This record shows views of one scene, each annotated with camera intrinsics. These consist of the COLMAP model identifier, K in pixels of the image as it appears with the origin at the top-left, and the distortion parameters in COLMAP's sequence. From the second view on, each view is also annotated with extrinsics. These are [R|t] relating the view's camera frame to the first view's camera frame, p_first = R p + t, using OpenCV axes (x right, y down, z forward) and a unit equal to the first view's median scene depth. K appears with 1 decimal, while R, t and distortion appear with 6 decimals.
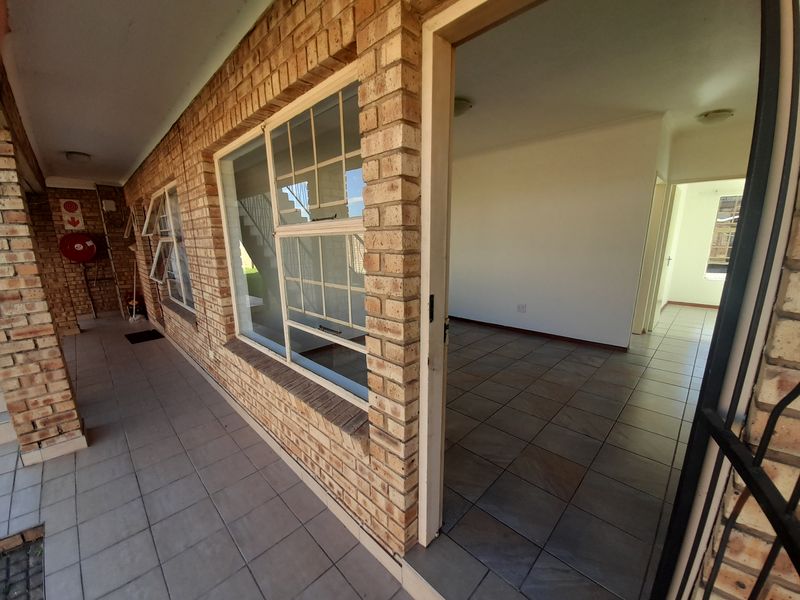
lens RADIAL K [[316.1, 0, 384.7], [0, 316.1, 310.9], [0, 0, 1]] dist [0.000413, -0.009040]
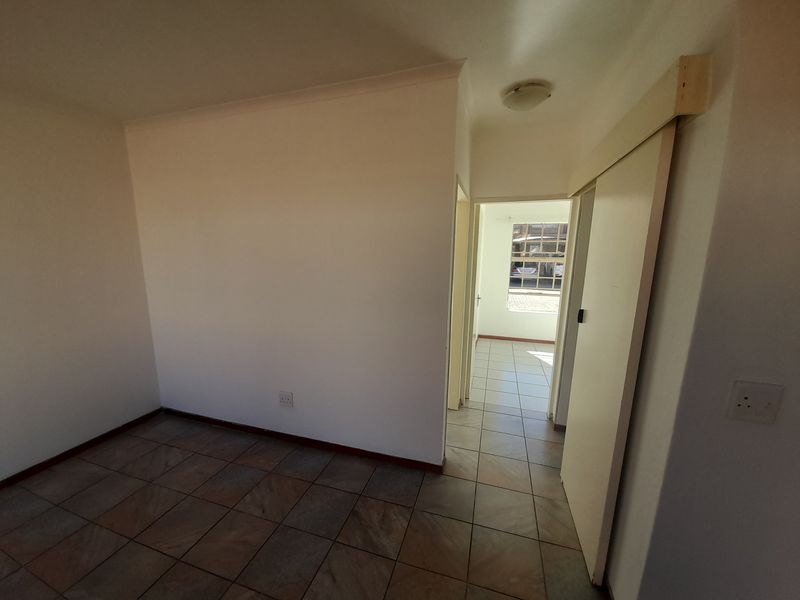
lens RADIAL K [[316.4, 0, 389.1], [0, 316.4, 307.7], [0, 0, 1]] dist [-0.001440, -0.000526]
pose [[0.885826, -0.060223, 0.460093, 0.411235], [0.081342, 0.996342, -0.026194, -0.169257], [-0.456833, 0.060628, 0.887484, 0.481733]]
